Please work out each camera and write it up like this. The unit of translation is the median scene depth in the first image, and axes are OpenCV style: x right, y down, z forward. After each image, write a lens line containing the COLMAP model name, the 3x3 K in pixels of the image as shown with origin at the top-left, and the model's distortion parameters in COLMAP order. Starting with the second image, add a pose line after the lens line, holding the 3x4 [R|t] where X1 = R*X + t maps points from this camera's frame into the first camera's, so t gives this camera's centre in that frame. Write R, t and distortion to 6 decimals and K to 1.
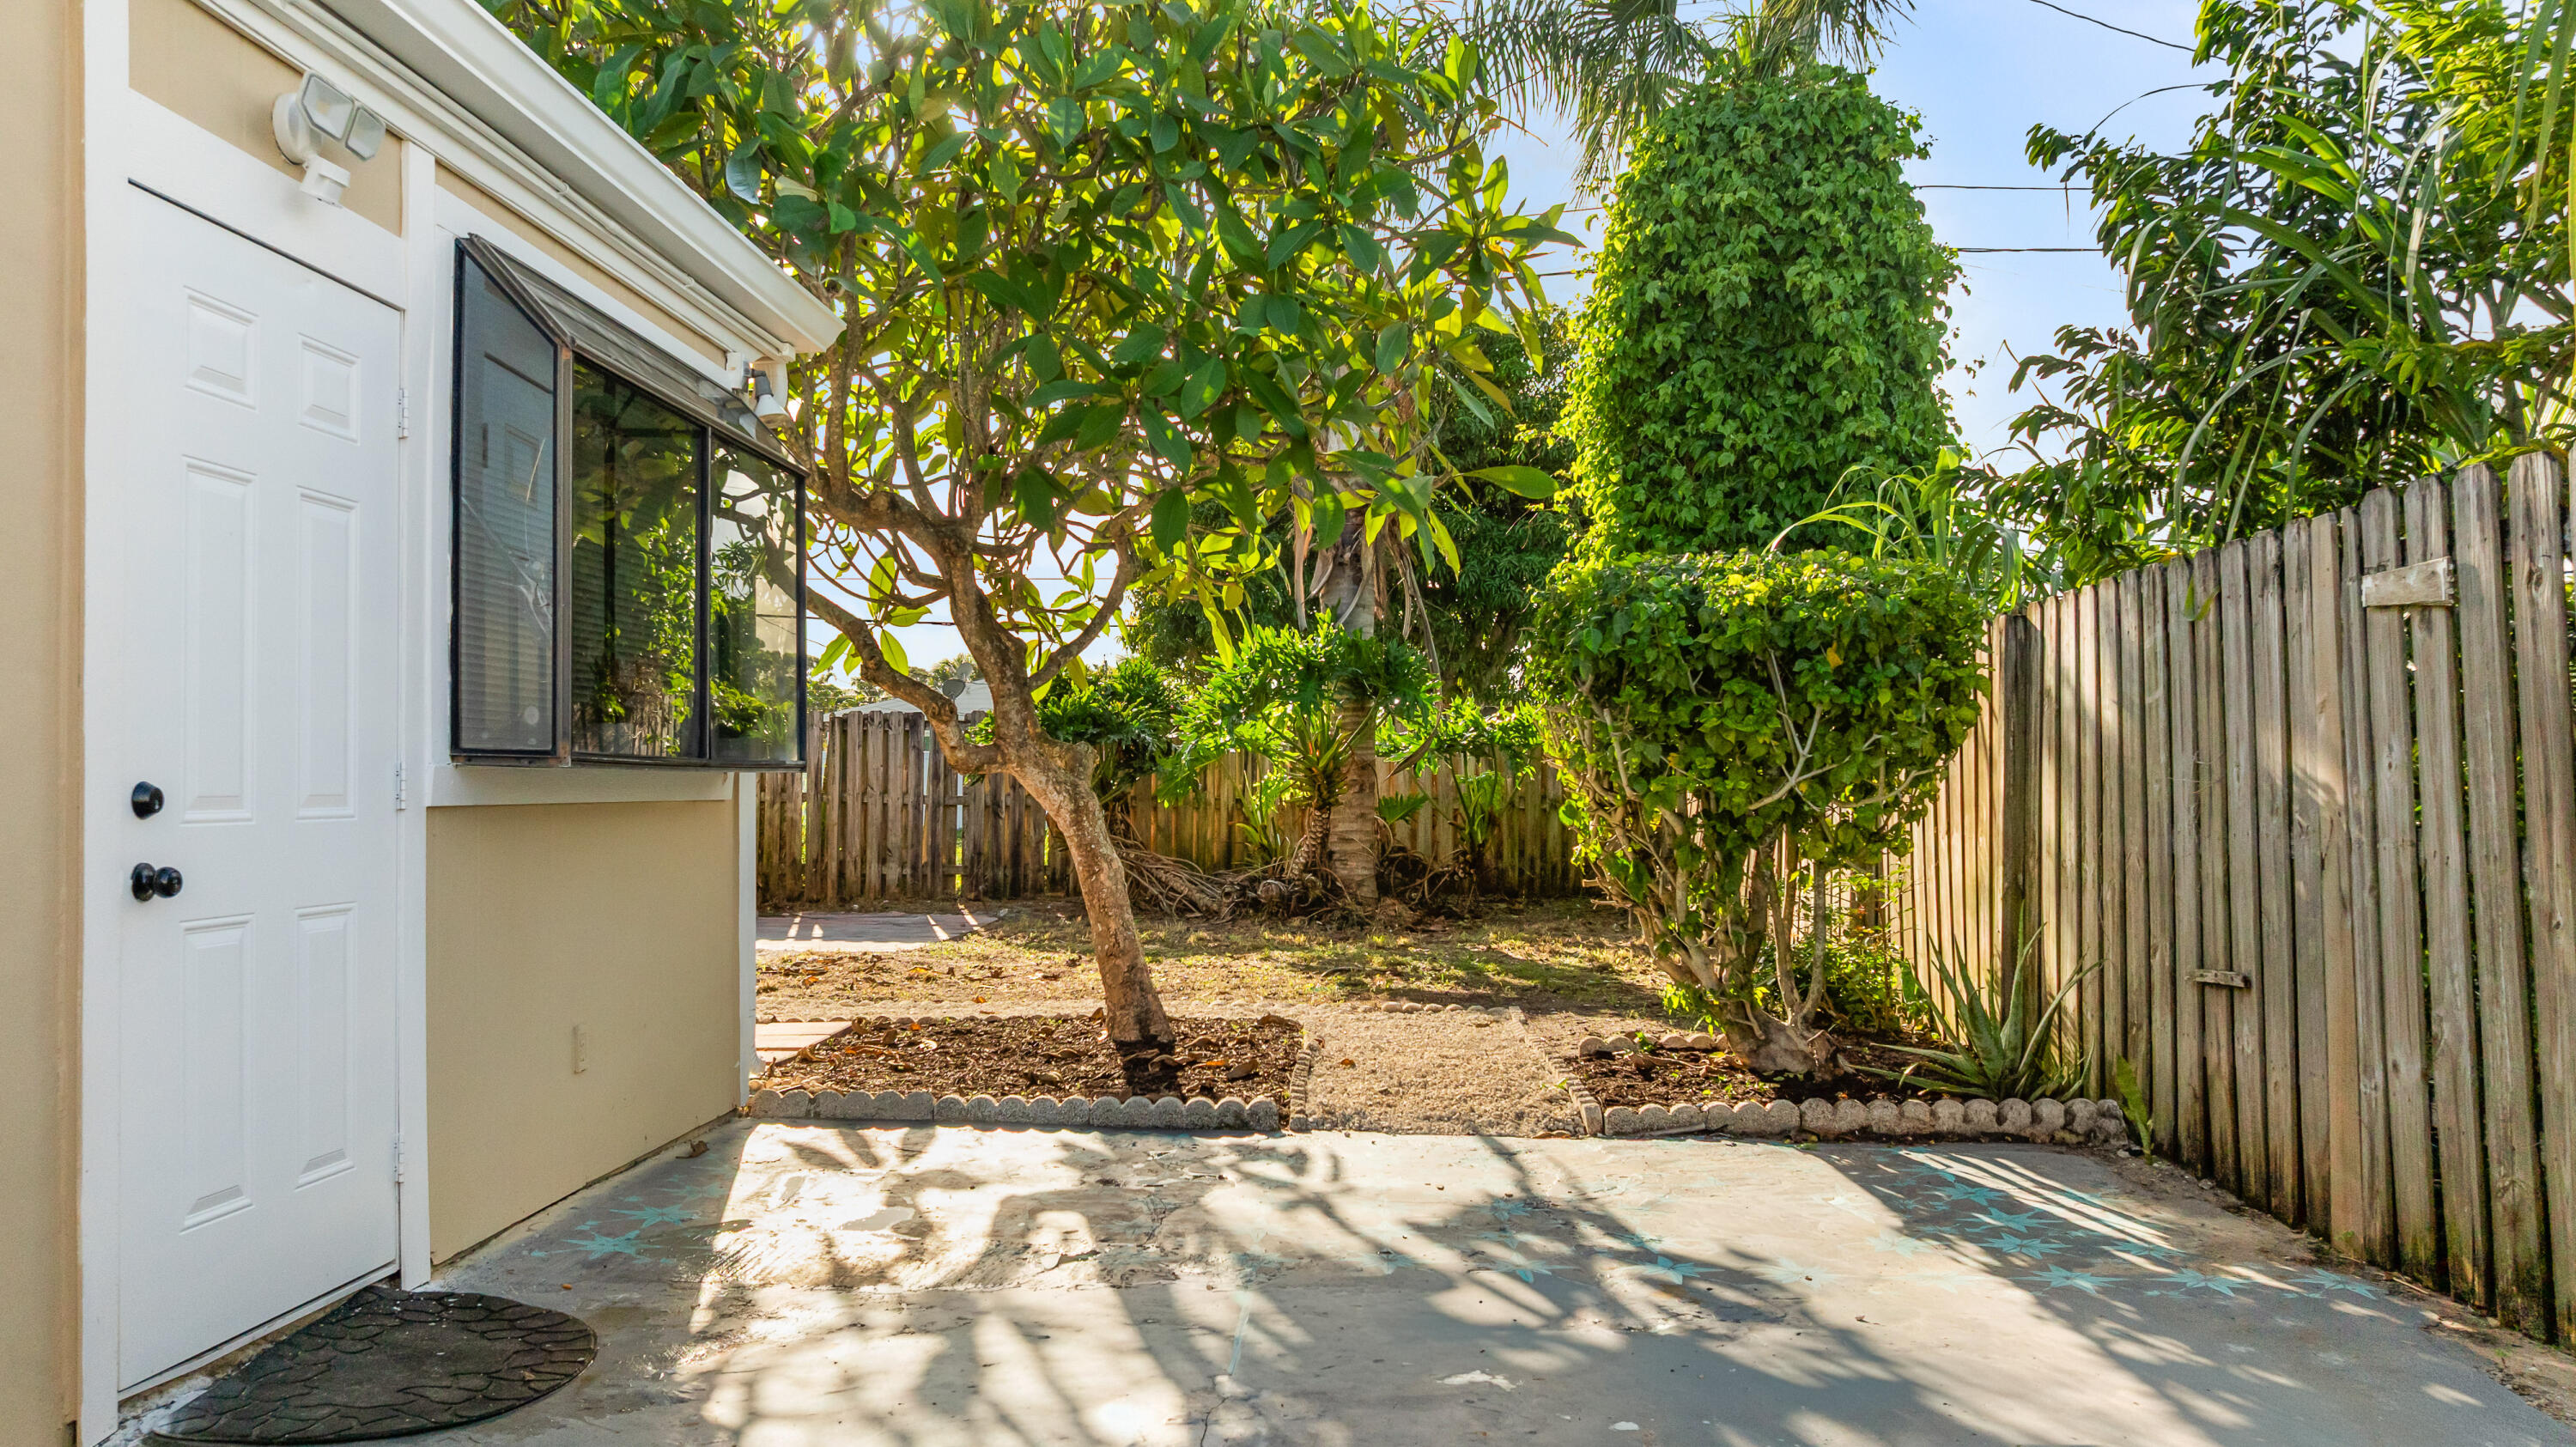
lens RADIAL K [[1812.9, 0, 1278.1], [0, 1812.9, 749.7], [0, 0, 1]] dist [-0.044369, 0.061360]
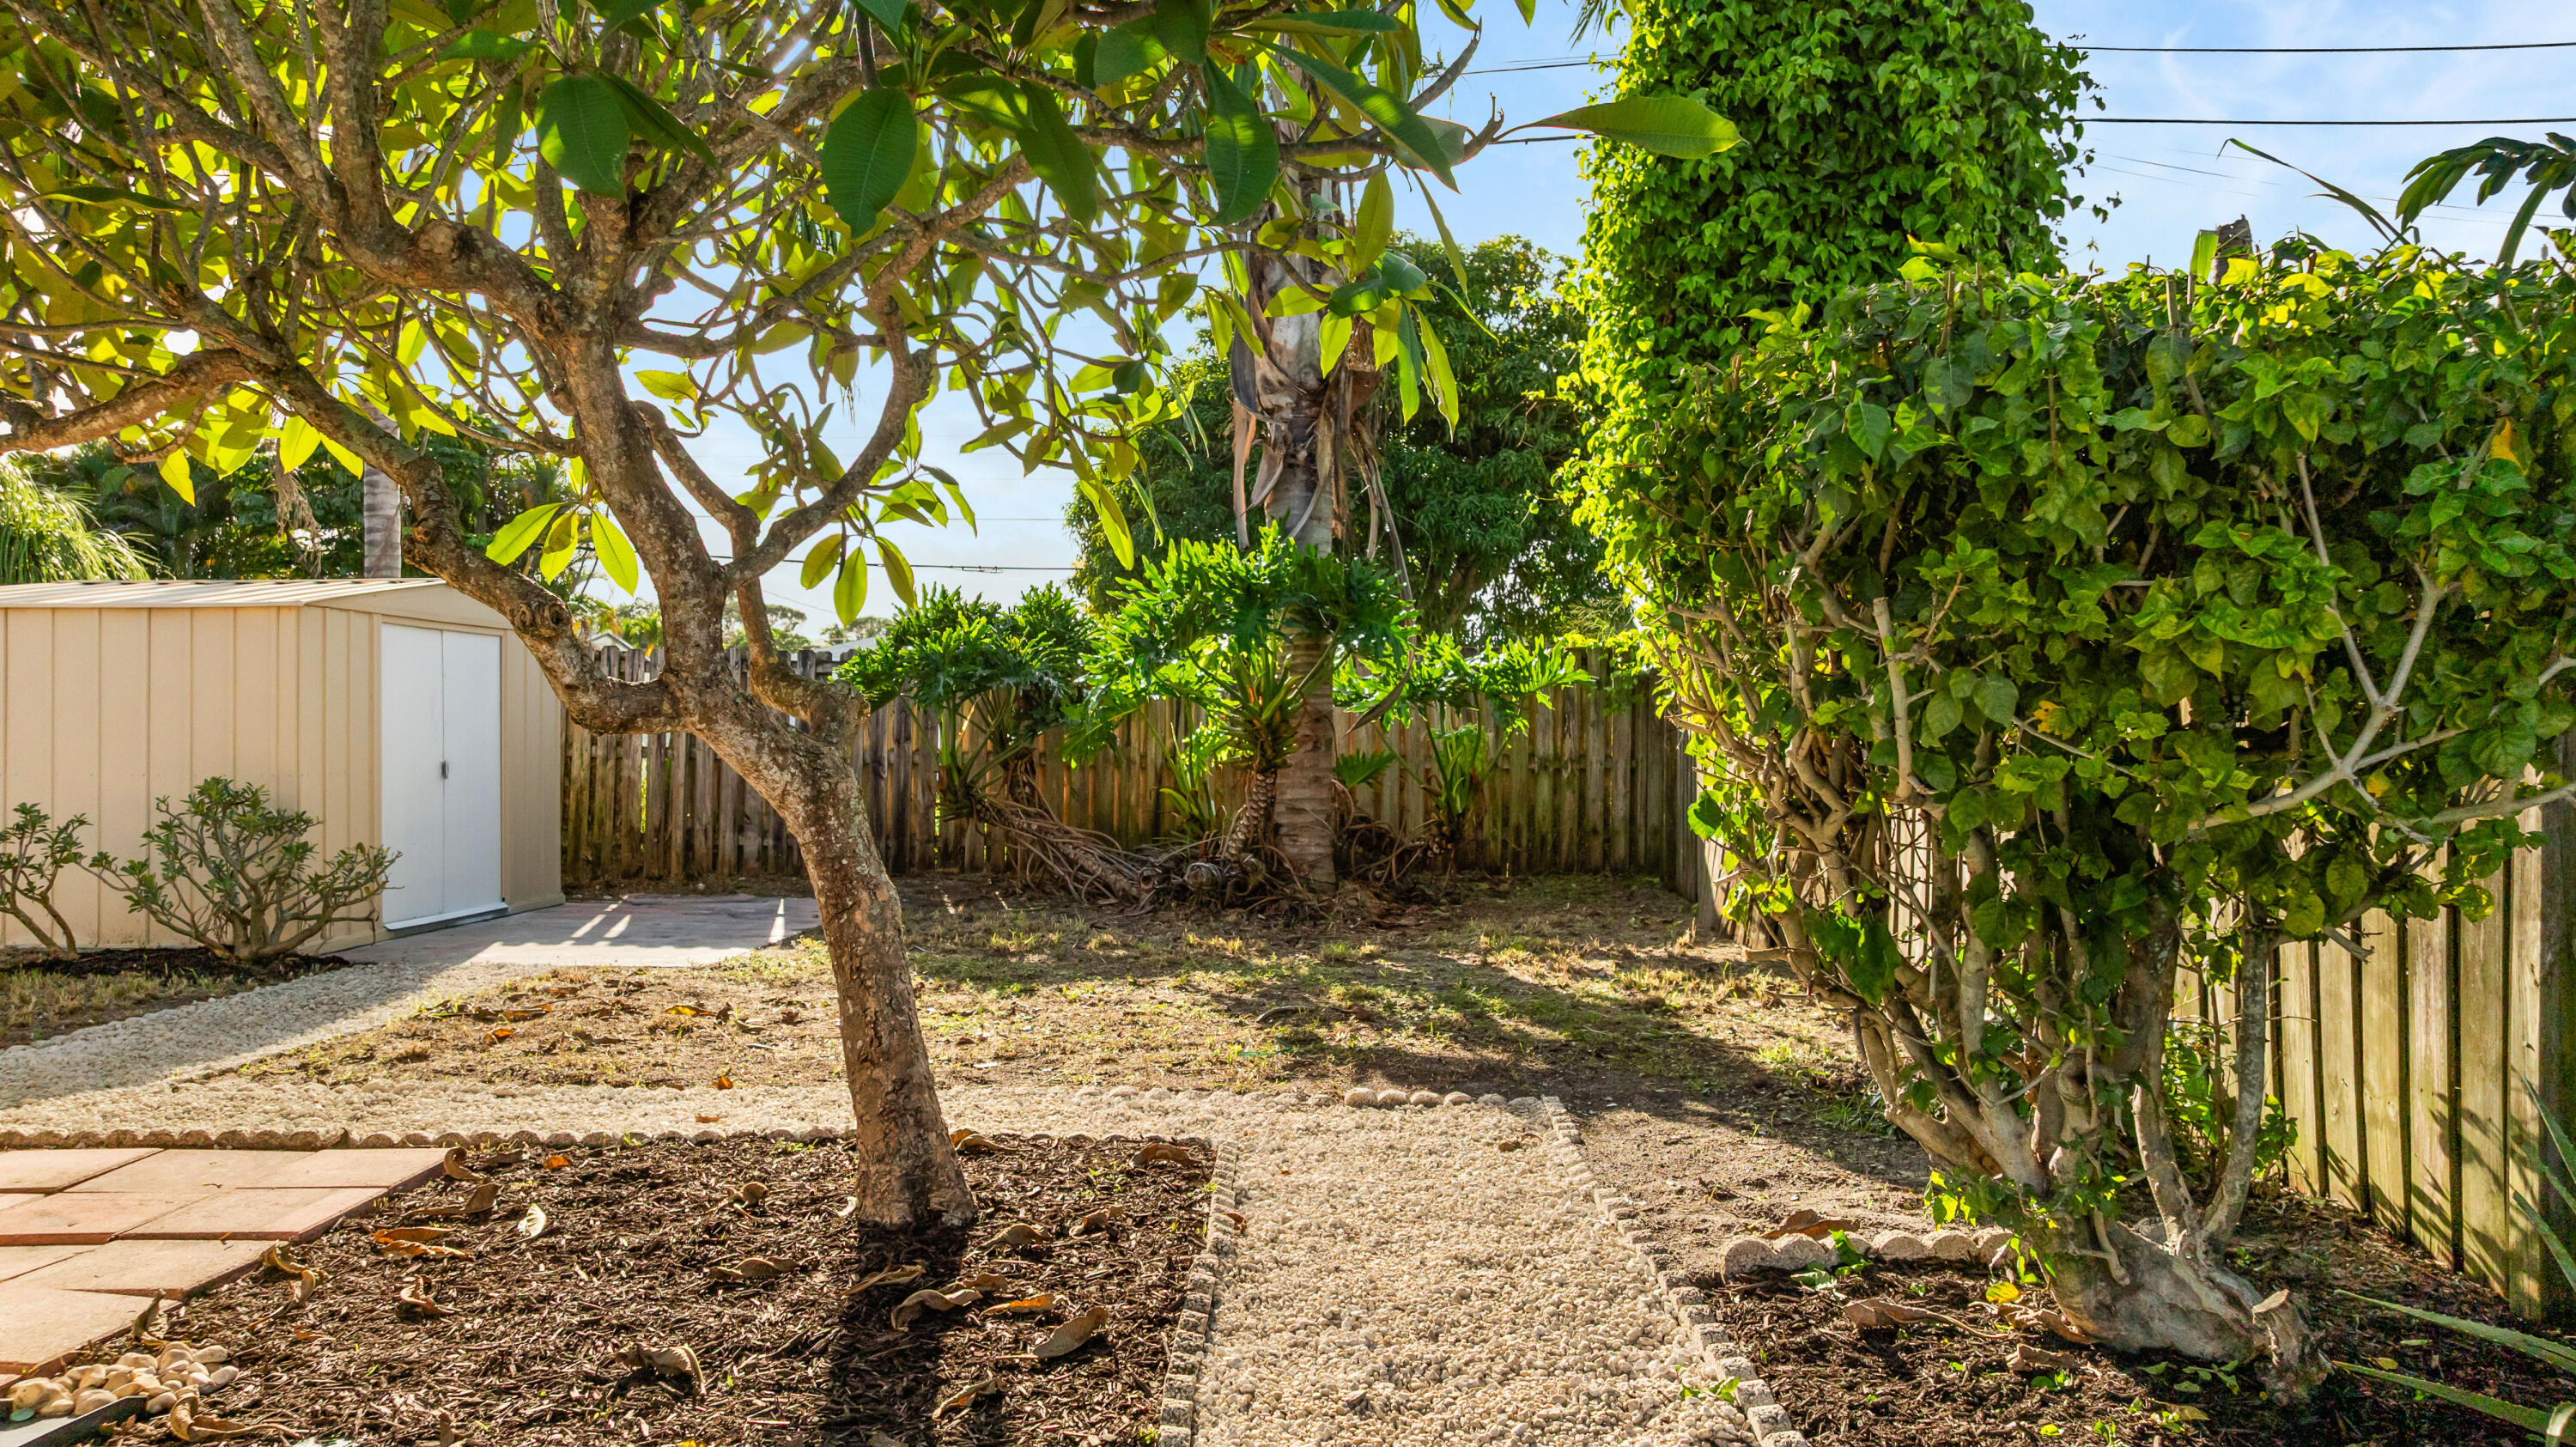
lens RADIAL K [[1831.8, 0, 1282.6], [0, 1831.8, 709.3], [0, 0, 1]] dist [-0.063850, 0.059264]
pose [[0.999614, 0.003337, 0.027583, 0.010923], [-0.003500, 0.999977, 0.005890, 0.000687], [-0.027562, -0.005984, 0.999602, 0.230074]]
